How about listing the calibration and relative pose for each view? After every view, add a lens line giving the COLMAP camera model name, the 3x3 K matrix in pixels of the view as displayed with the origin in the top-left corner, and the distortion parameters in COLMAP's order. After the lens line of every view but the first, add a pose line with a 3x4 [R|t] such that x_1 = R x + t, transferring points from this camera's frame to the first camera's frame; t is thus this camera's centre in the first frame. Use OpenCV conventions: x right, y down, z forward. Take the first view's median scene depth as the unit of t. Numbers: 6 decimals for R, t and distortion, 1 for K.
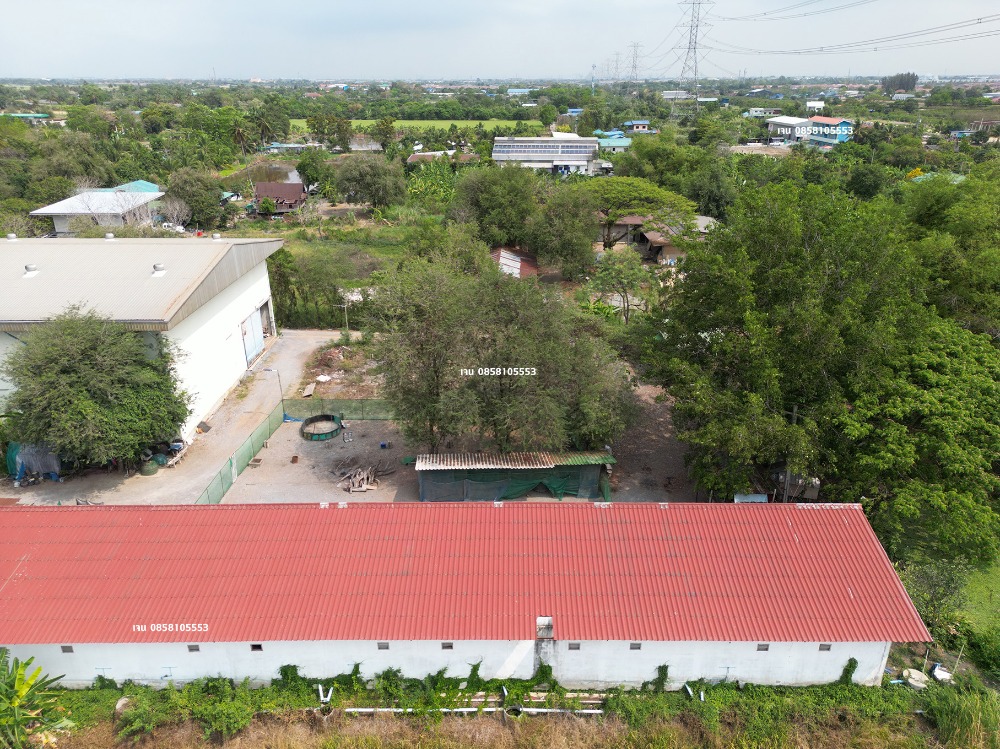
lens RADIAL K [[704.4, 0, 500.0], [0, 704.4, 374.5], [0, 0, 1]] dist [0.061495, -0.054207]
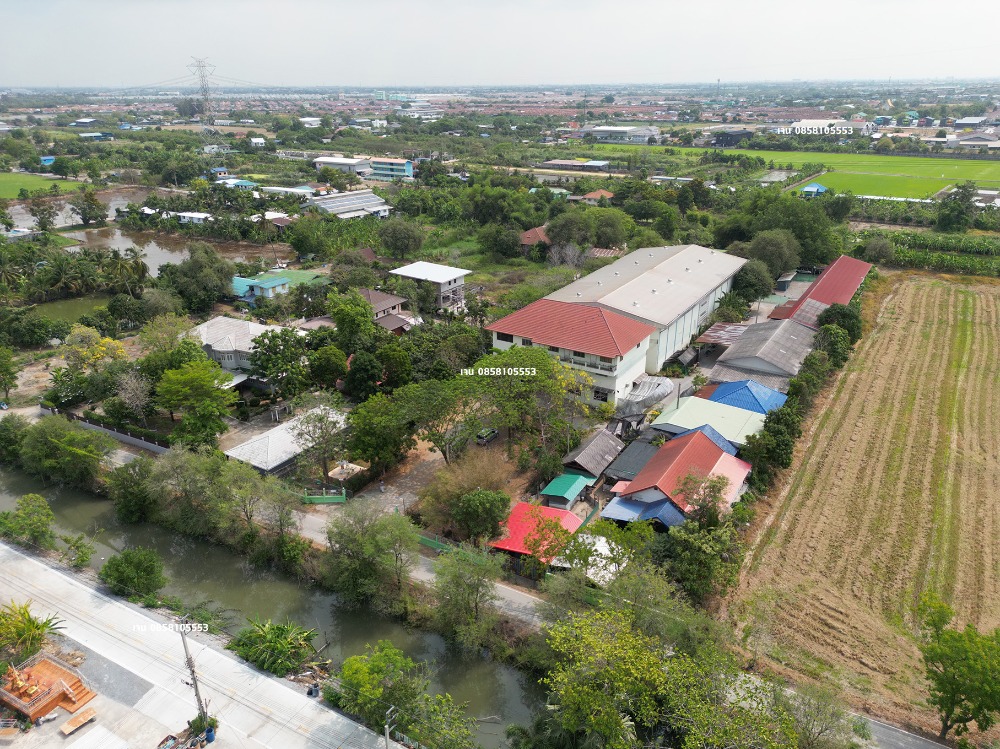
lens RADIAL K [[700.7, 0, 500.0], [0, 700.7, 377.8], [0, 0, 1]] dist [0.077246, -0.077183]
pose [[0.538742, -0.325472, 0.777062, -1.518257], [0.330793, 0.930008, 0.160192, -0.189770], [-0.774811, 0.170744, 0.608698, -0.022999]]
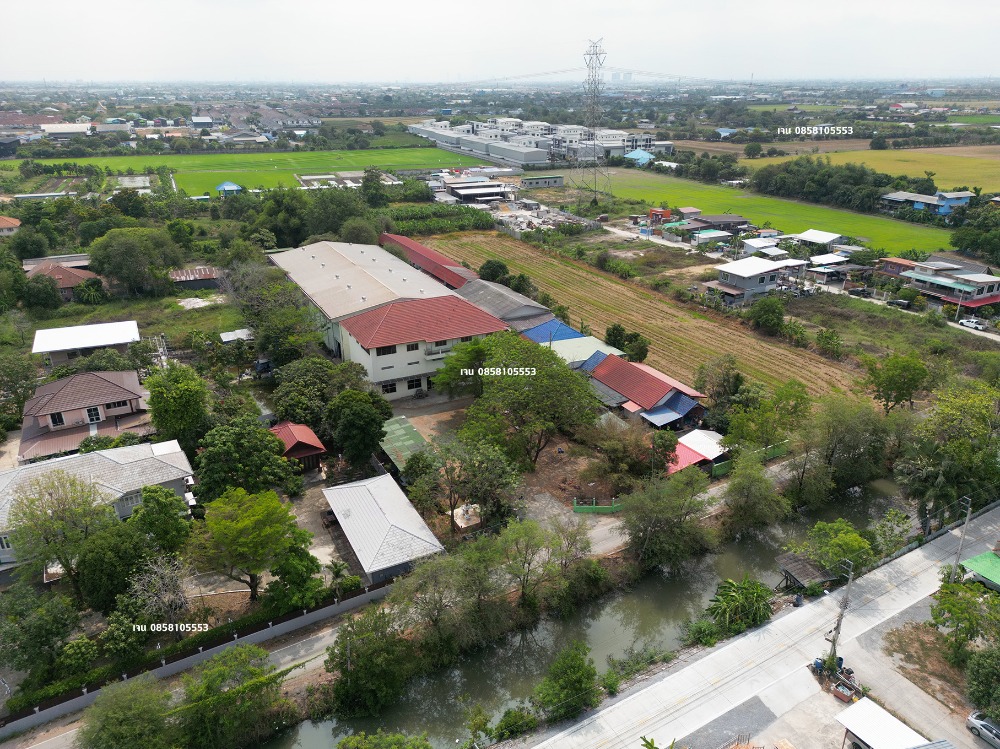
lens RADIAL K [[700.7, 0, 500.0], [0, 700.7, 377.8], [0, 0, 1]] dist [0.077246, -0.077183]
pose [[-0.450217, -0.341903, 0.824868, -1.580100], [0.348226, 0.783413, 0.514784, -0.473272], [-0.822219, 0.519005, -0.233646, 0.651402]]
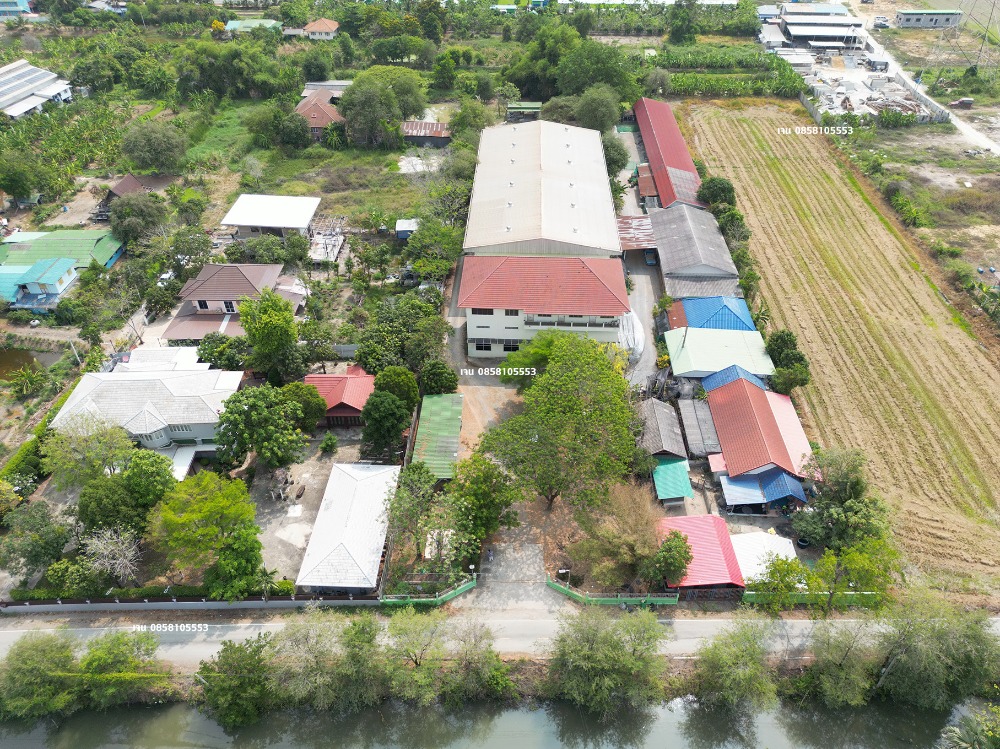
lens RADIAL K [[700.7, 0, 500.0], [0, 700.7, 377.8], [0, 0, 1]] dist [0.077246, -0.077183]
pose [[0.052326, -0.628118, 0.776357, -1.463786], [0.388683, 0.728930, 0.563549, -0.496364], [-0.919885, 0.272268, 0.282280, 0.305917]]
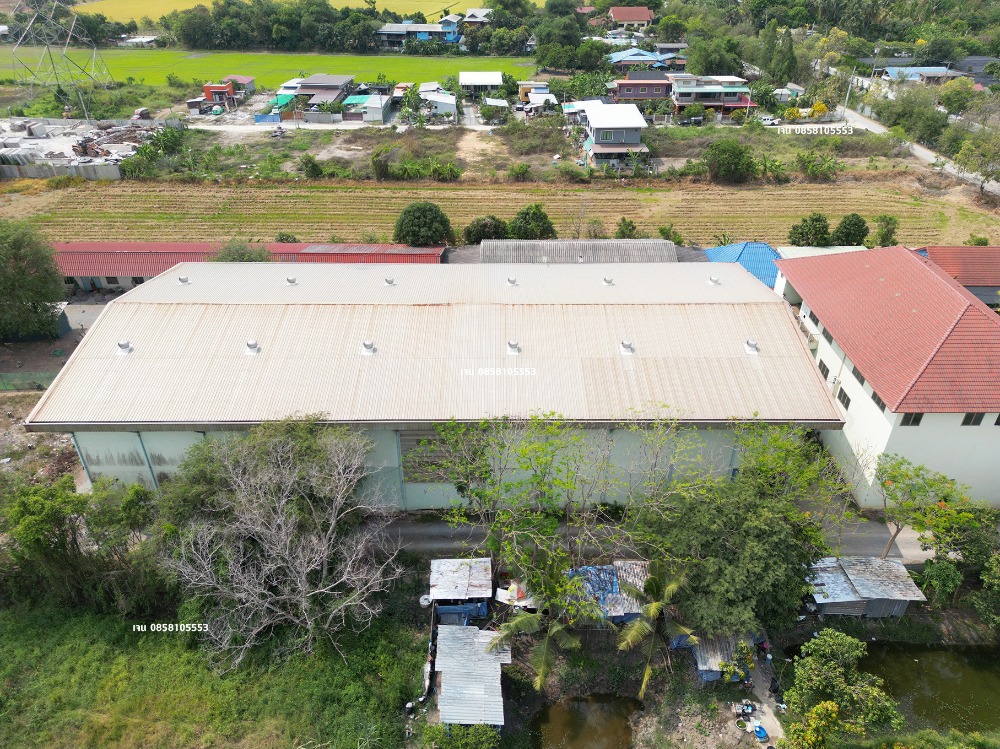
lens RADIAL K [[700.7, 0, 500.0], [0, 700.7, 377.8], [0, 0, 1]] dist [0.077246, -0.077183]
pose [[-0.999979, -0.001635, 0.006313, -0.432966], [0.004273, 0.566922, 0.823761, -0.437418], [-0.004926, 0.823770, -0.566903, 0.771017]]
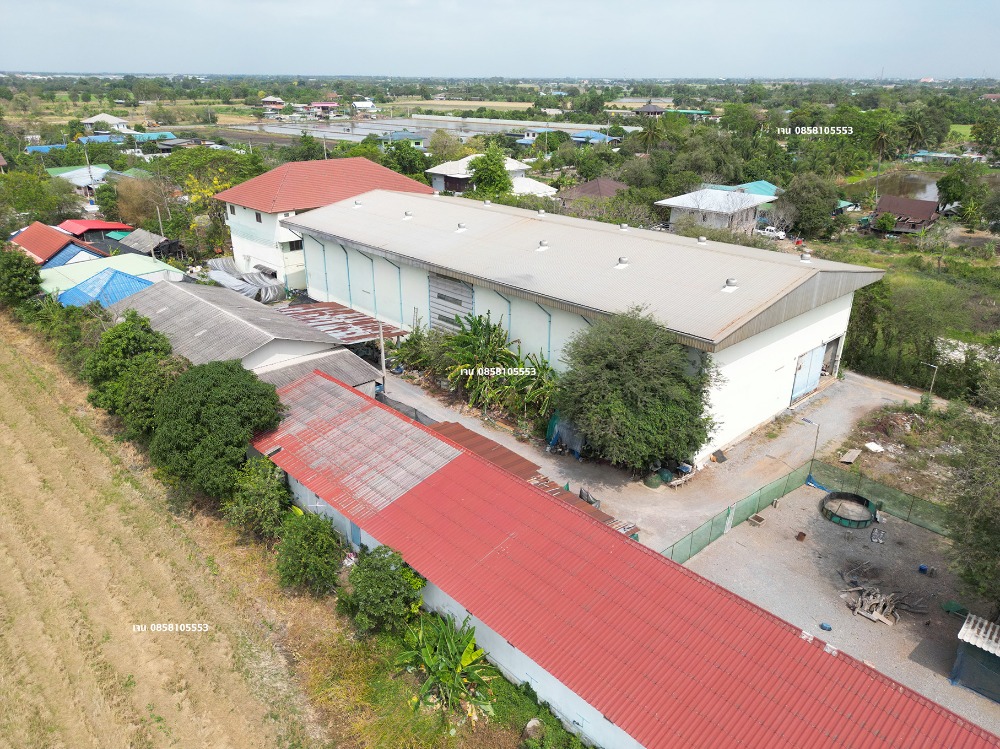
lens RADIAL K [[700.7, 0, 500.0], [0, 700.7, 377.8], [0, 0, 1]] dist [0.077246, -0.077183]
pose [[0.688852, 0.290526, -0.664137, -0.013061], [-0.286929, 0.950626, 0.118243, -0.022766], [0.665699, 0.109108, 0.738201, 0.050513]]
